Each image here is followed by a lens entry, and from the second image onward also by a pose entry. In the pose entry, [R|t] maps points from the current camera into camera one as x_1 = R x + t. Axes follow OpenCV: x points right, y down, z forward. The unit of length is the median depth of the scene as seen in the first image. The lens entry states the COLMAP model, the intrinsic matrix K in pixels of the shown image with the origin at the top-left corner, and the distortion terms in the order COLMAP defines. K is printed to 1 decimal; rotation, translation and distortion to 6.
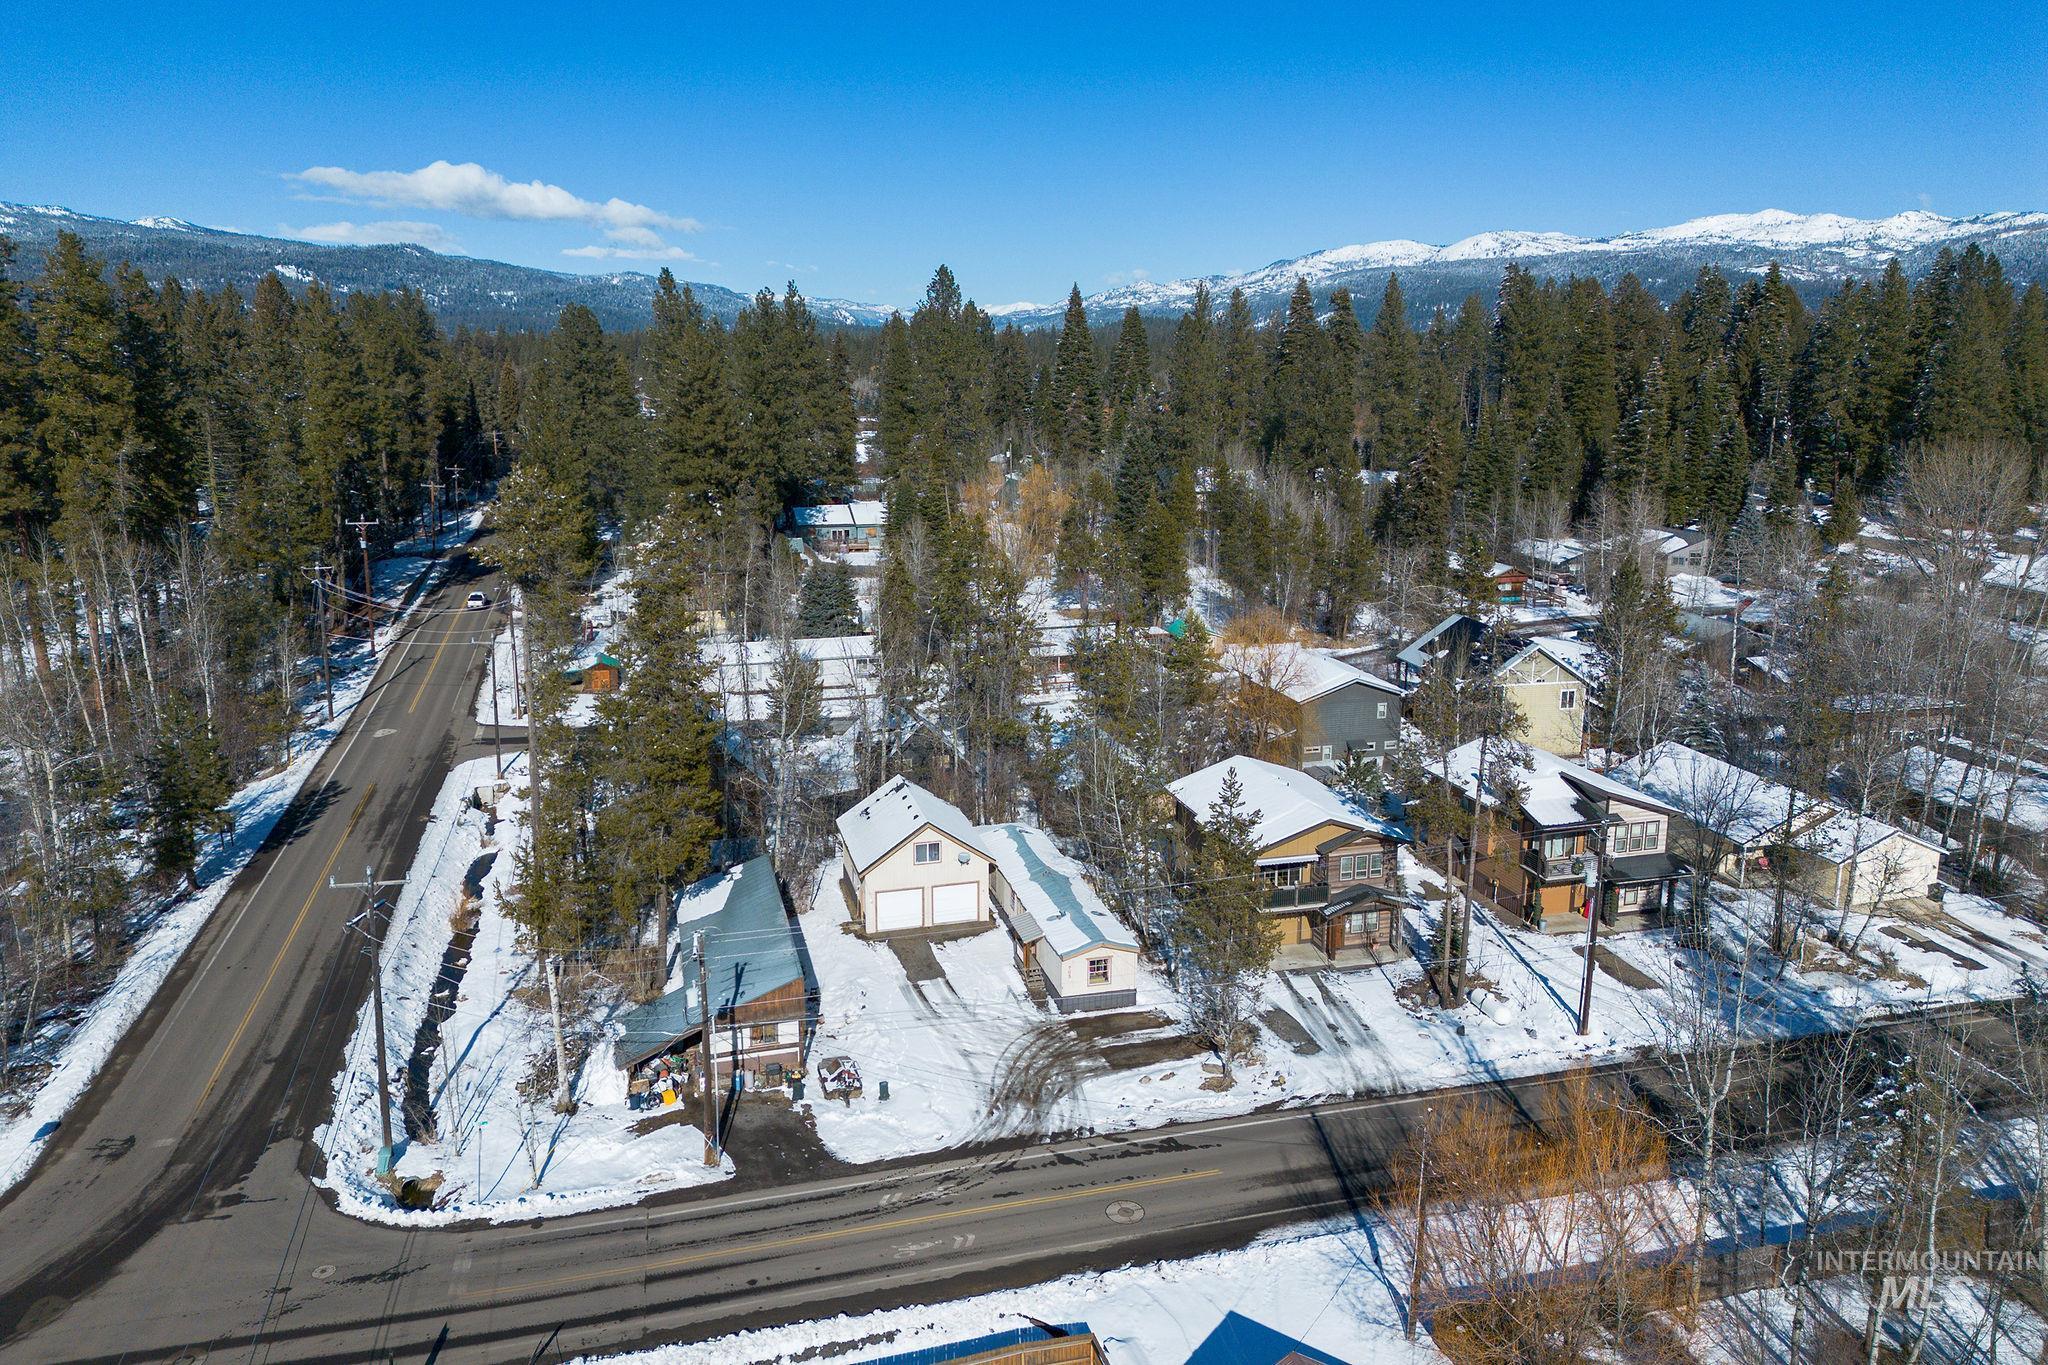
lens RADIAL K [[1413.2, 0, 1014.0], [0, 1413.2, 622.7], [0, 0, 1]] dist [0.070438, -0.061170]
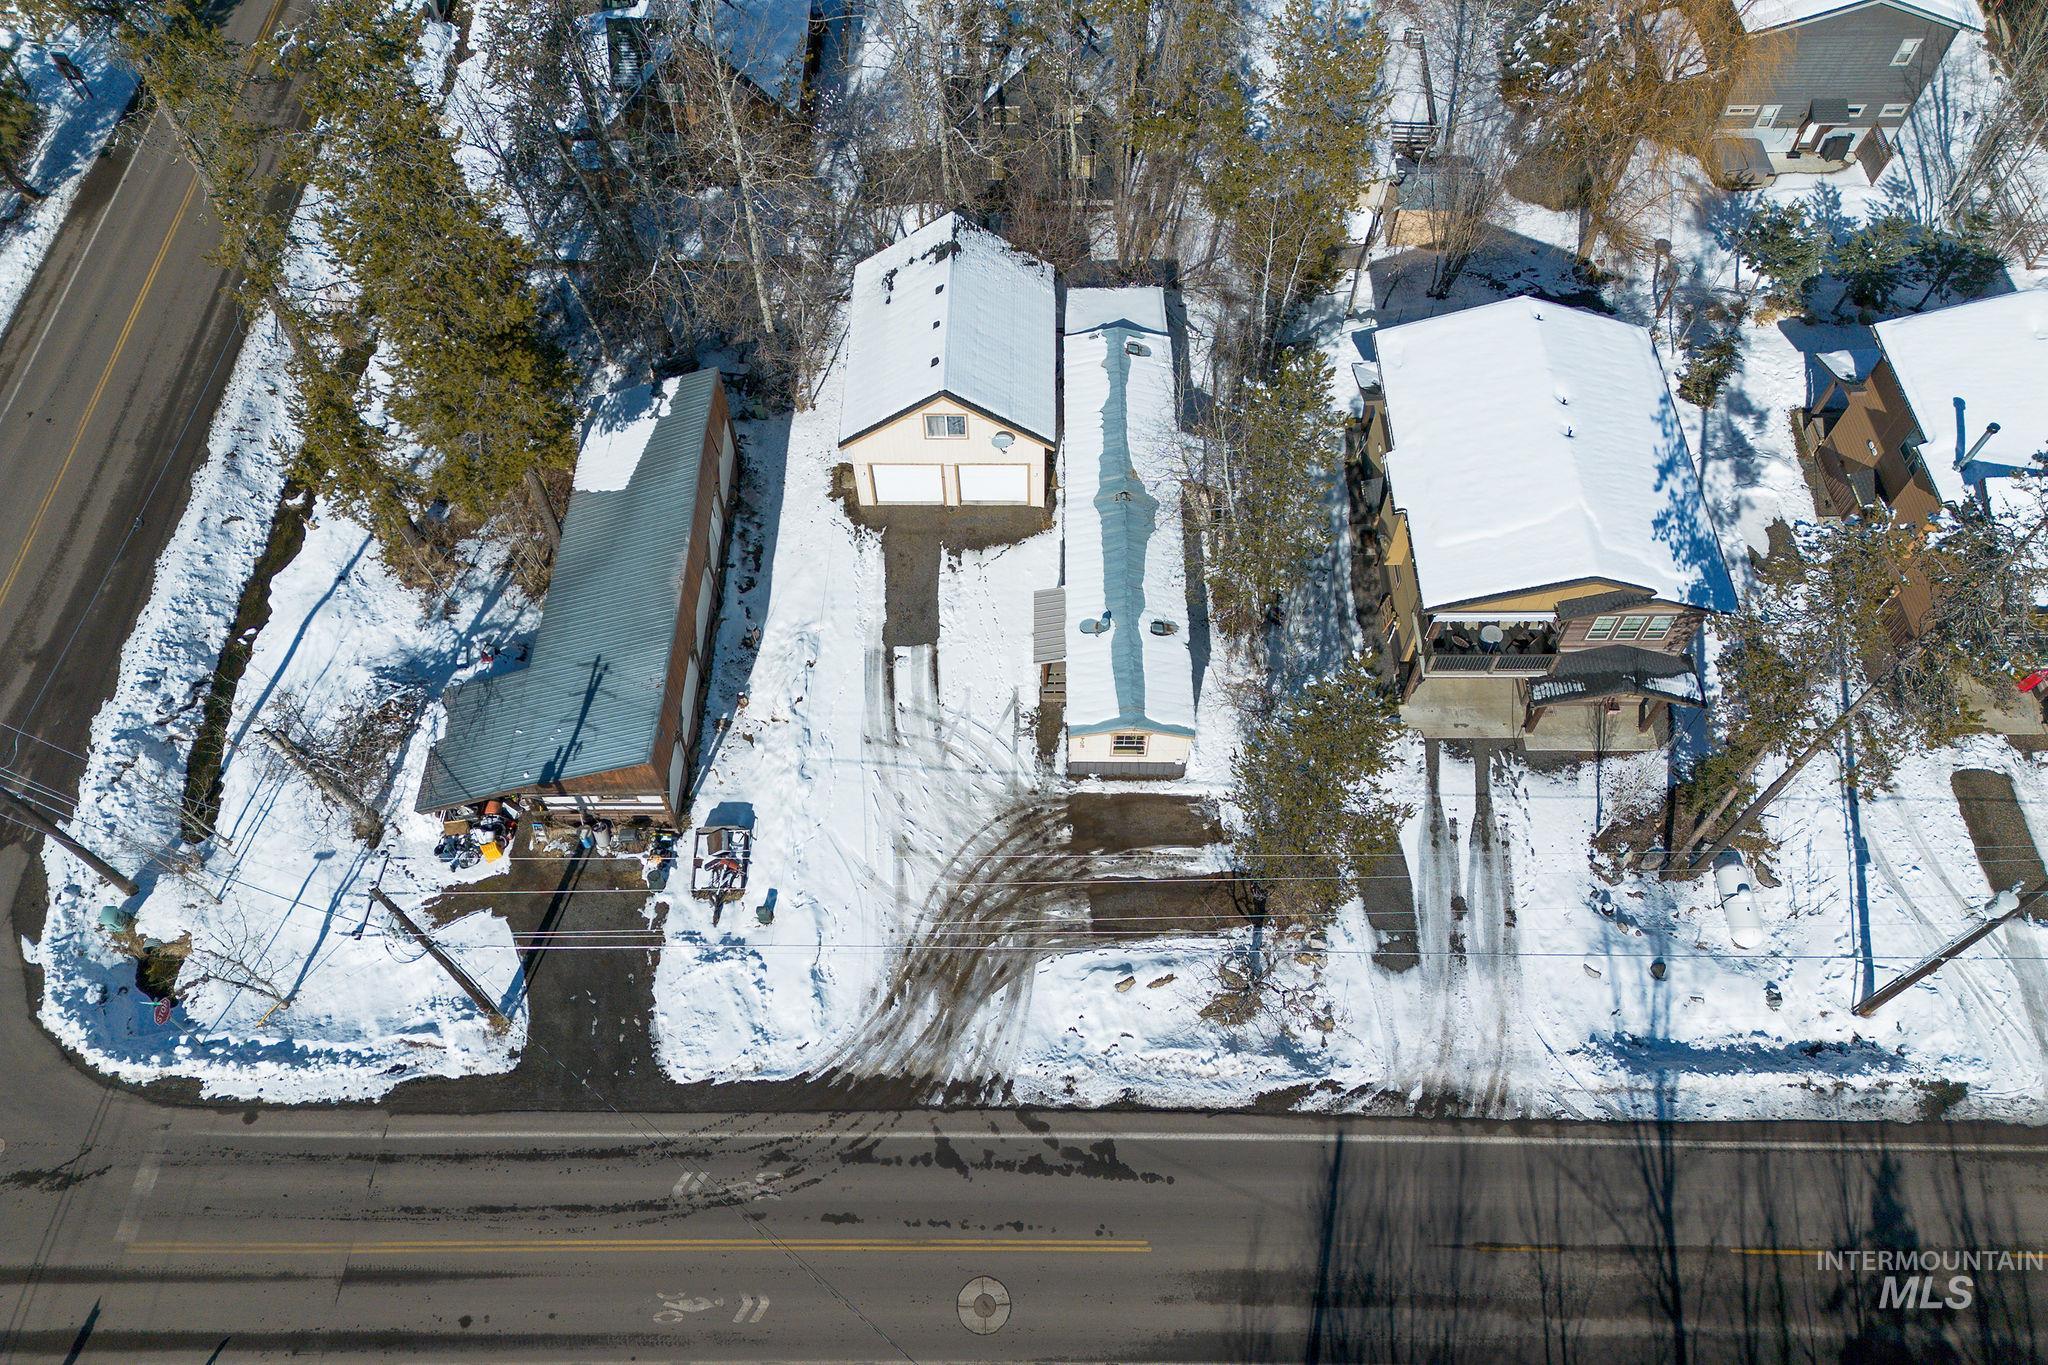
lens RADIAL K [[1390.1, 0, 1017.2], [0, 1390.1, 687.8], [0, 0, 1]] dist [0.055479, -0.036101]
pose [[0.963512, 0.221196, -0.150722, 0.111975], [-0.041853, 0.680676, 0.731388, -0.267284], [0.264373, -0.698392, 0.665098, 0.641017]]
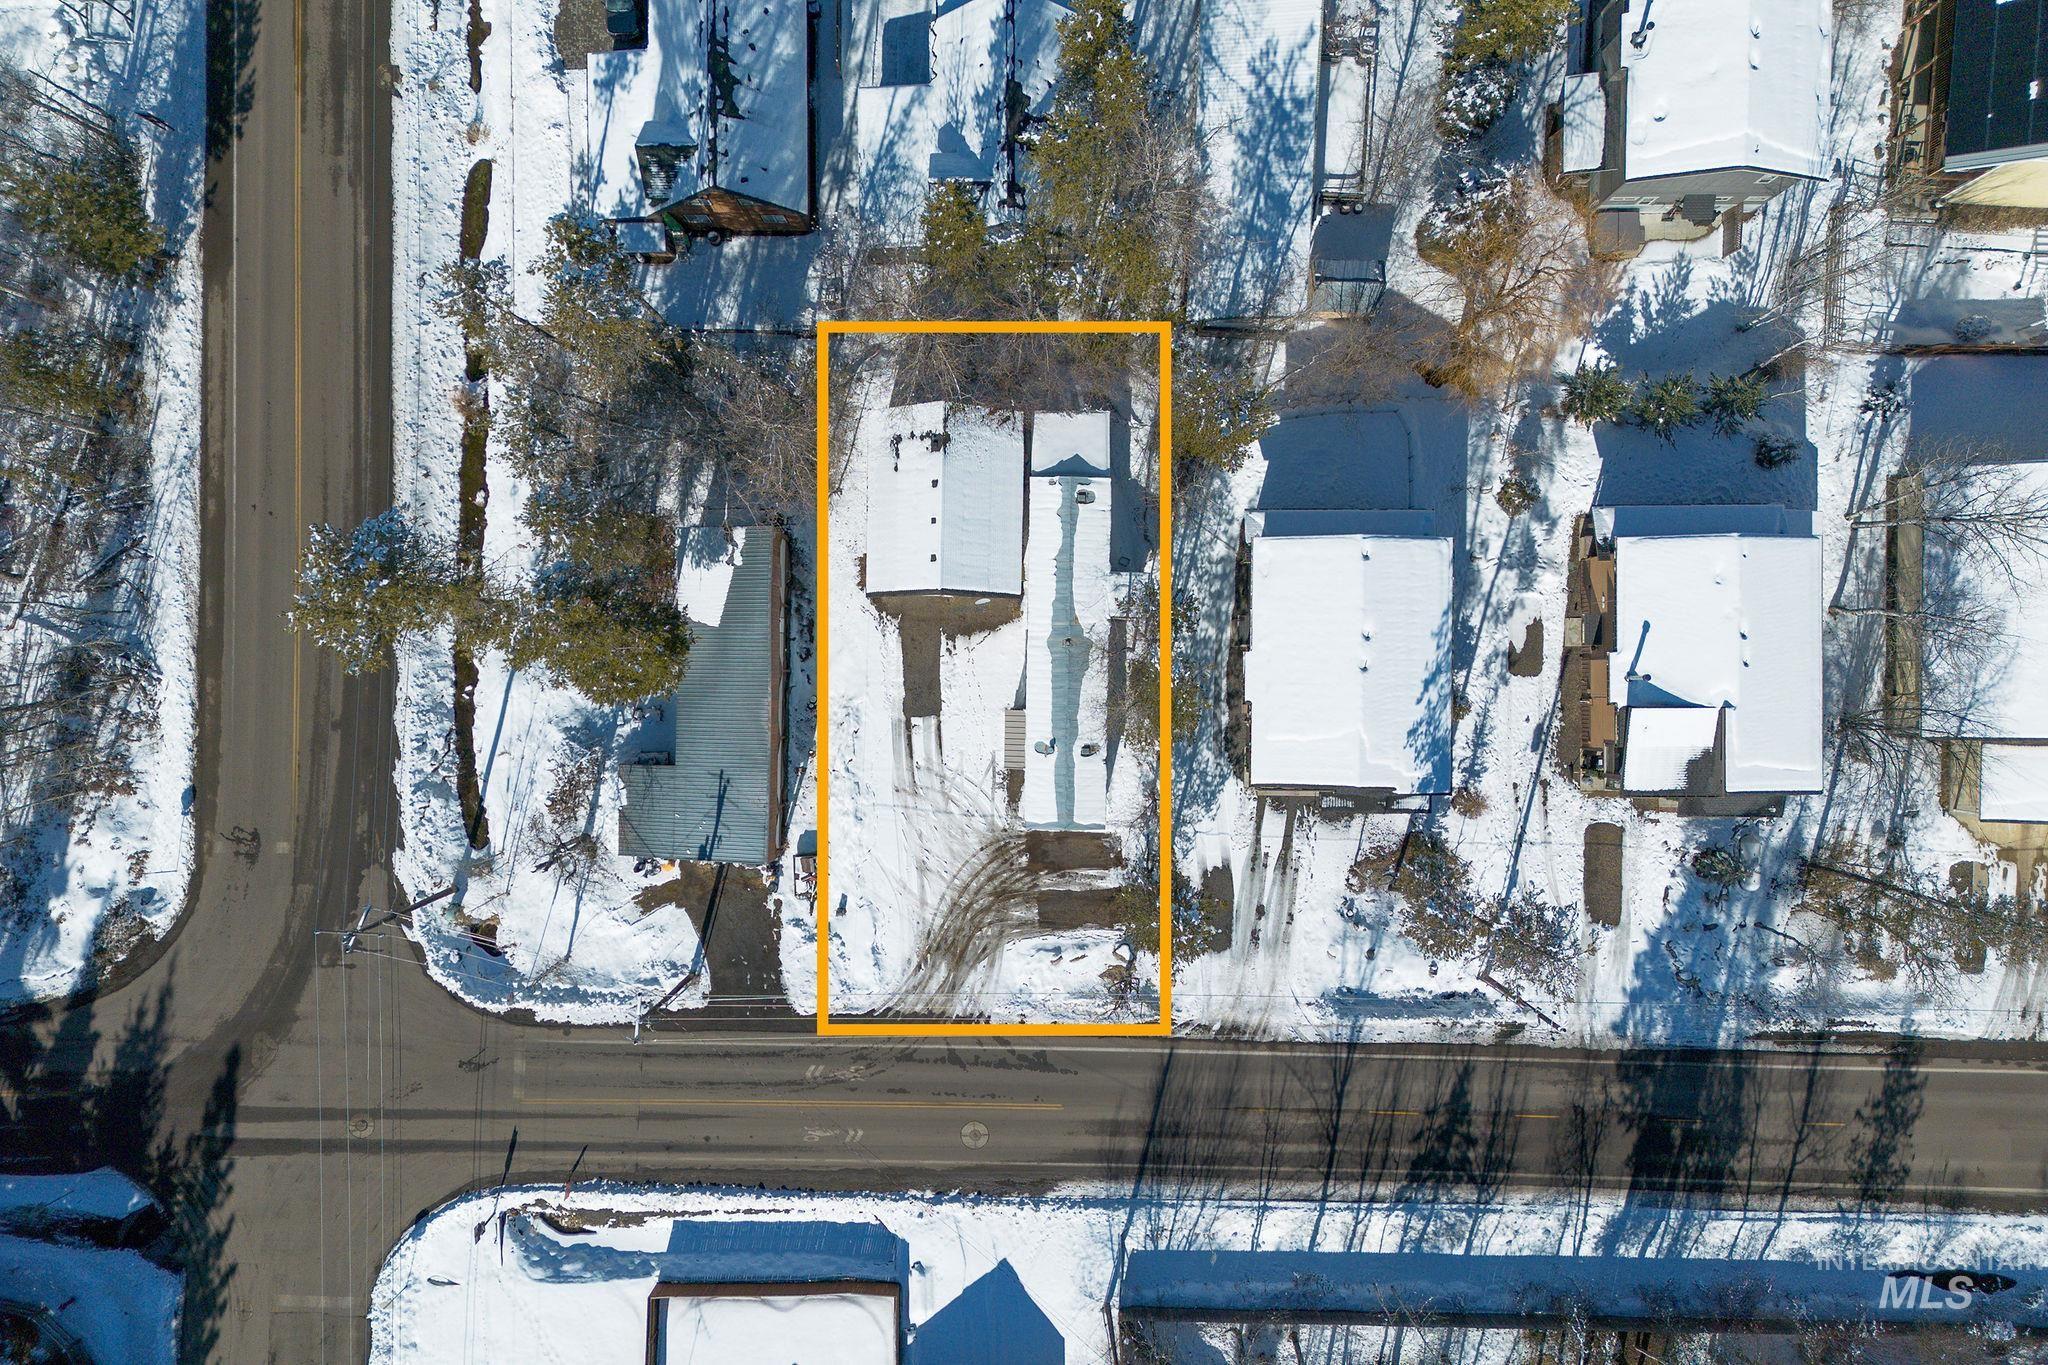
lens RADIAL K [[1413.2, 0, 1014.0], [0, 1413.2, 622.7], [0, 0, 1]] dist [0.070438, -0.061170]
pose [[0.962060, 0.272192, -0.018781, 0.004619], [-0.036440, 0.196405, 0.979845, -0.878323], [0.270395, -0.941985, 0.198872, 1.024170]]
